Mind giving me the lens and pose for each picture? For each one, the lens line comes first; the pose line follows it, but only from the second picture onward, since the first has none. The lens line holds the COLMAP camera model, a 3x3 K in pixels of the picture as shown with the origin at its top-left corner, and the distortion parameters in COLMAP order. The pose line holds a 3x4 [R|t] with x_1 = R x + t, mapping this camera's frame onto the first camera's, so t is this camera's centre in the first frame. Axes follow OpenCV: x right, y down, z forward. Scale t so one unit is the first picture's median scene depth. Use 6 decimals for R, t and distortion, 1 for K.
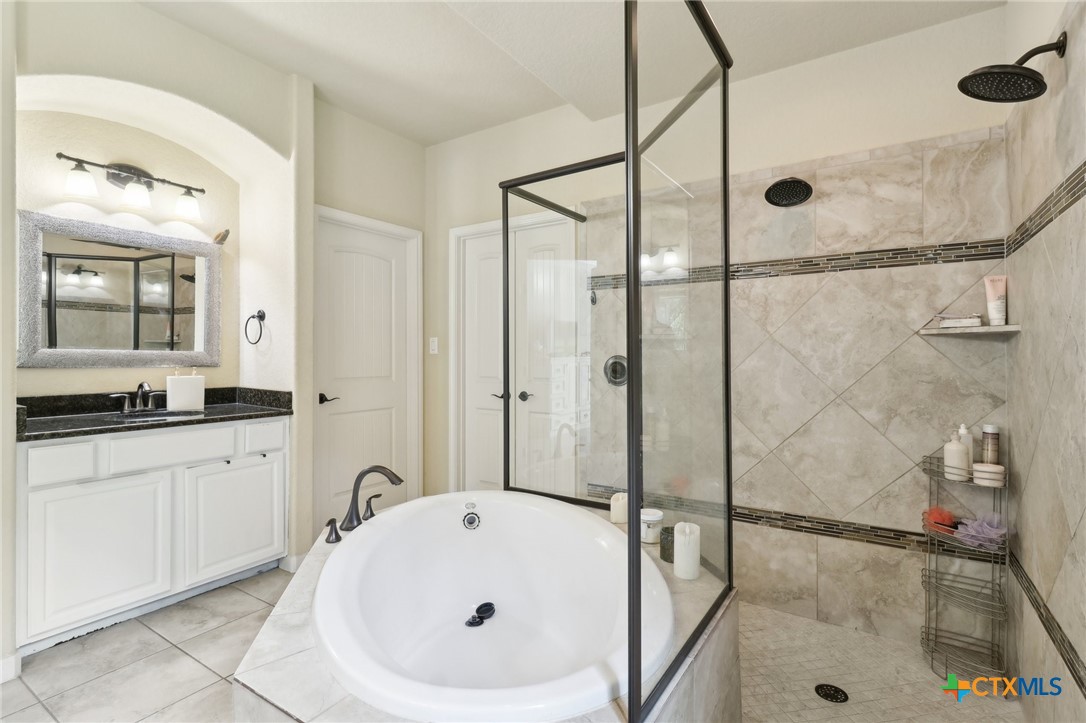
lens RADIAL K [[510.3, 0, 541.9], [0, 510.3, 356.8], [0, 0, 1]] dist [0.001746, 0.000060]
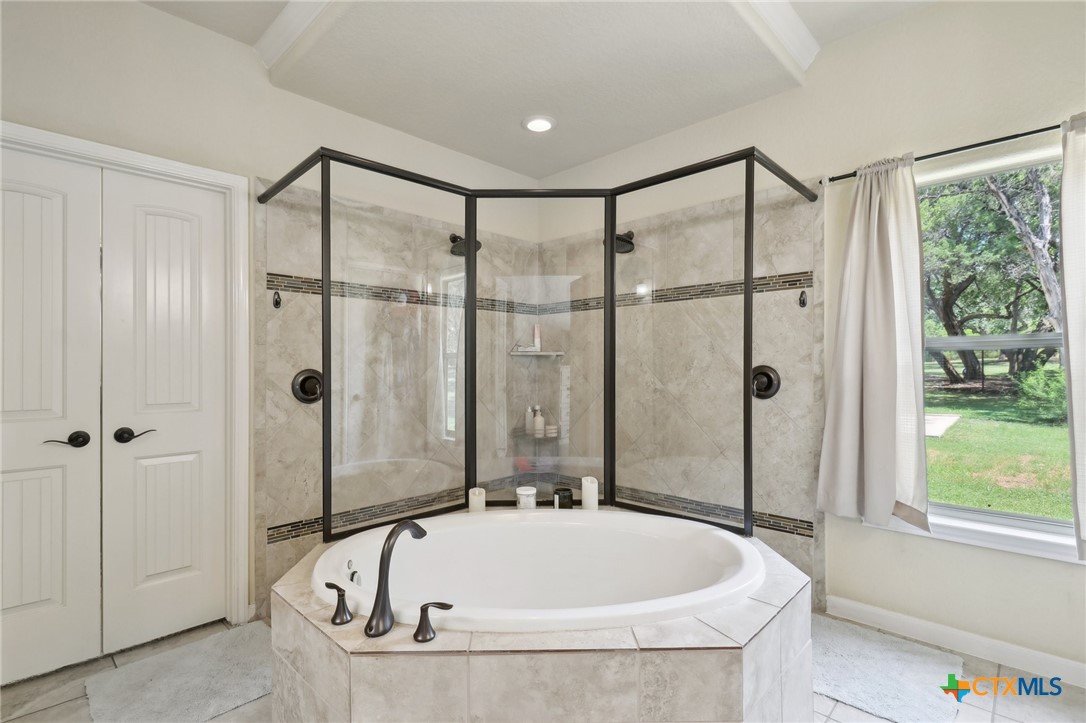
lens RADIAL K [[513.3, 0, 546.0], [0, 513.3, 356.8], [0, 0, 1]] dist [0.000930, -0.000237]
pose [[0.200243, 0.018194, 0.979577, -0.647257], [0.011489, 0.999715, -0.020917, -0.000636], [-0.979679, 0.015443, 0.199977, 0.421818]]
